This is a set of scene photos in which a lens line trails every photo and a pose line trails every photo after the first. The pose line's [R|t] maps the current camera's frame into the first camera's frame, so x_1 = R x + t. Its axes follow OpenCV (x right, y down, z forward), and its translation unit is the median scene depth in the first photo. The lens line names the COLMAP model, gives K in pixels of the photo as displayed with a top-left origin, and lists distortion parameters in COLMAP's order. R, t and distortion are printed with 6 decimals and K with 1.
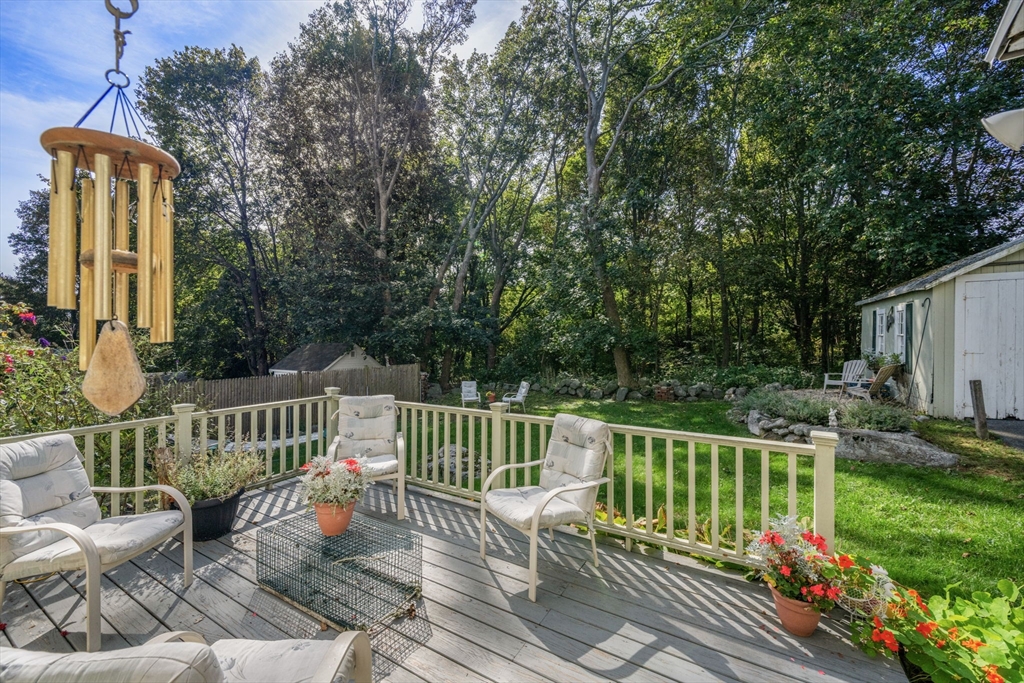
lens RADIAL K [[404.3, 0, 512.0], [0, 404.3, 341.5], [0, 0, 1]] dist [0.000012, 0.000013]
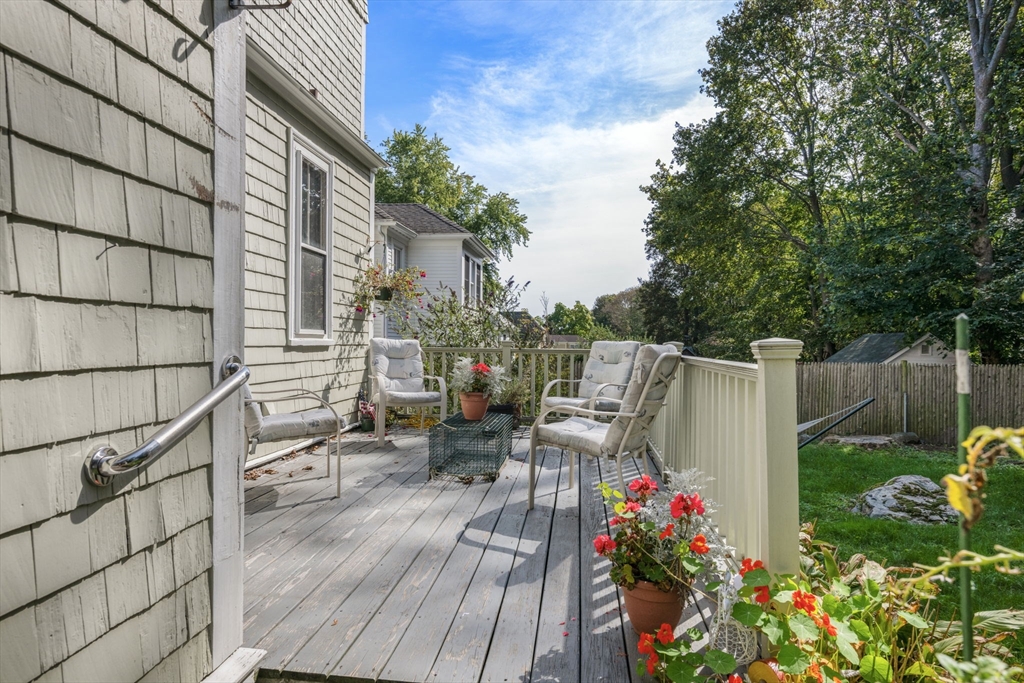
lens RADIAL K [[588.0, 0, 520.7], [0, 588.0, 337.0], [0, 0, 1]] dist [-0.002081, -0.002017]
pose [[0.413115, -0.002055, -0.910677, 0.213410], [-0.016389, 0.999819, -0.009691, 0.037441], [0.910532, 0.018929, 0.413006, 0.060224]]
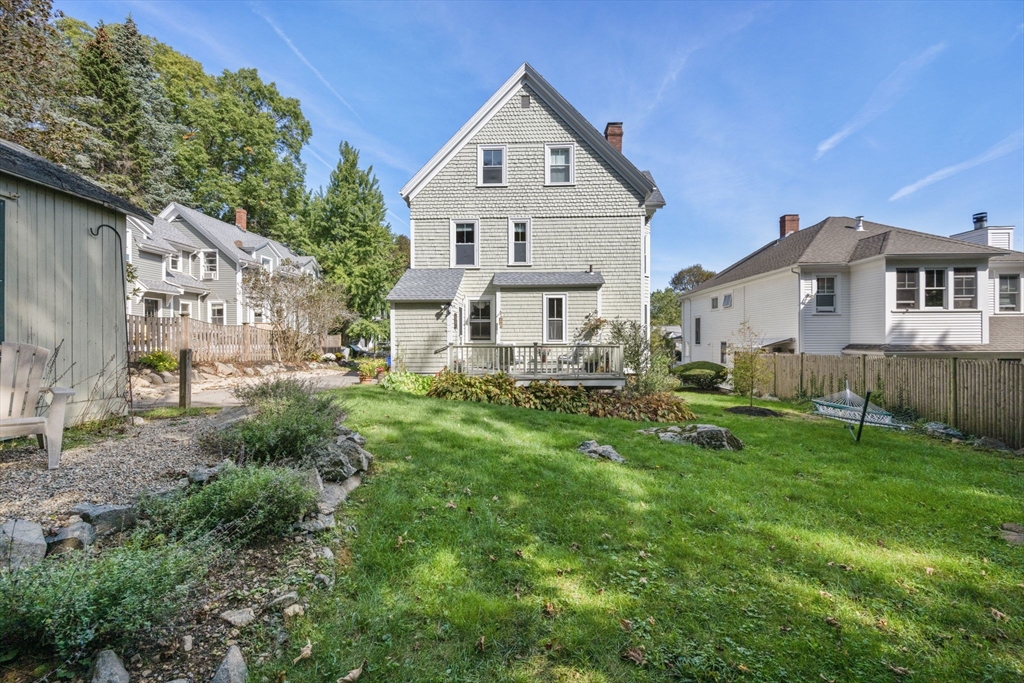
lens RADIAL K [[394.7, 0, 512.0], [0, 394.7, 341.5], [0, 0, 1]] dist [-0.001453, -0.000049]
pose [[-0.884140, 0.004696, -0.467198, 0.360764], [0.001395, 0.999972, 0.007412, 0.029176], [0.467219, 0.005901, -0.884122, 0.830016]]
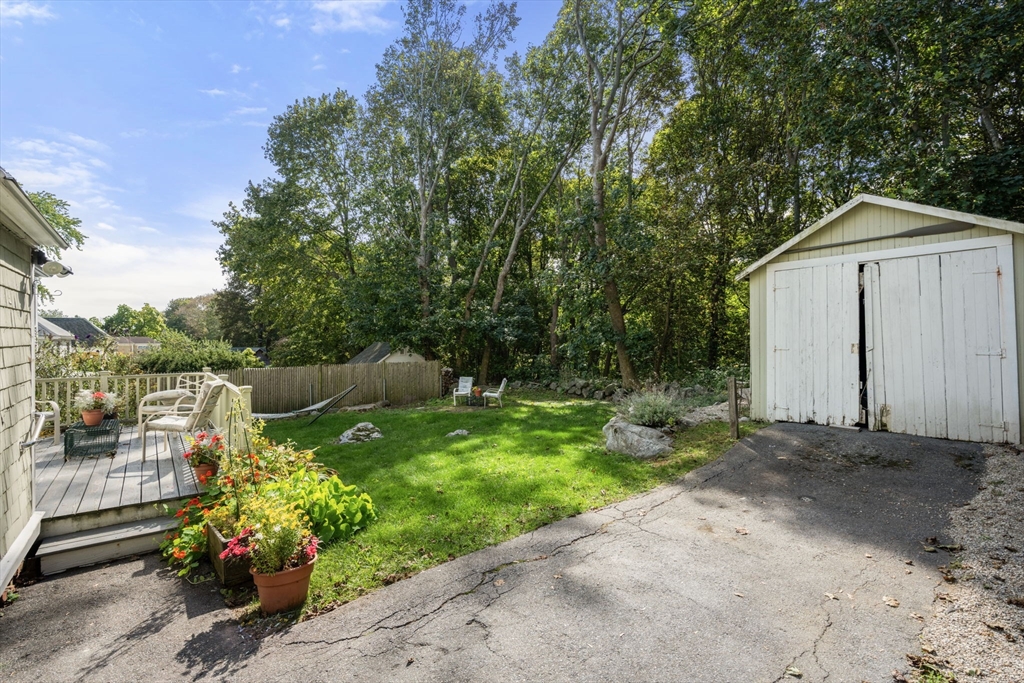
lens RADIAL K [[457.4, 0, 512.0], [0, 457.4, 341.5], [0, 0, 1]] dist [-0.000754, -0.000045]
pose [[0.931166, -0.002829, -0.364583, 0.424956], [0.002714, 0.999996, -0.000830, 0.004366], [0.364584, -0.000217, 0.931170, -0.079369]]
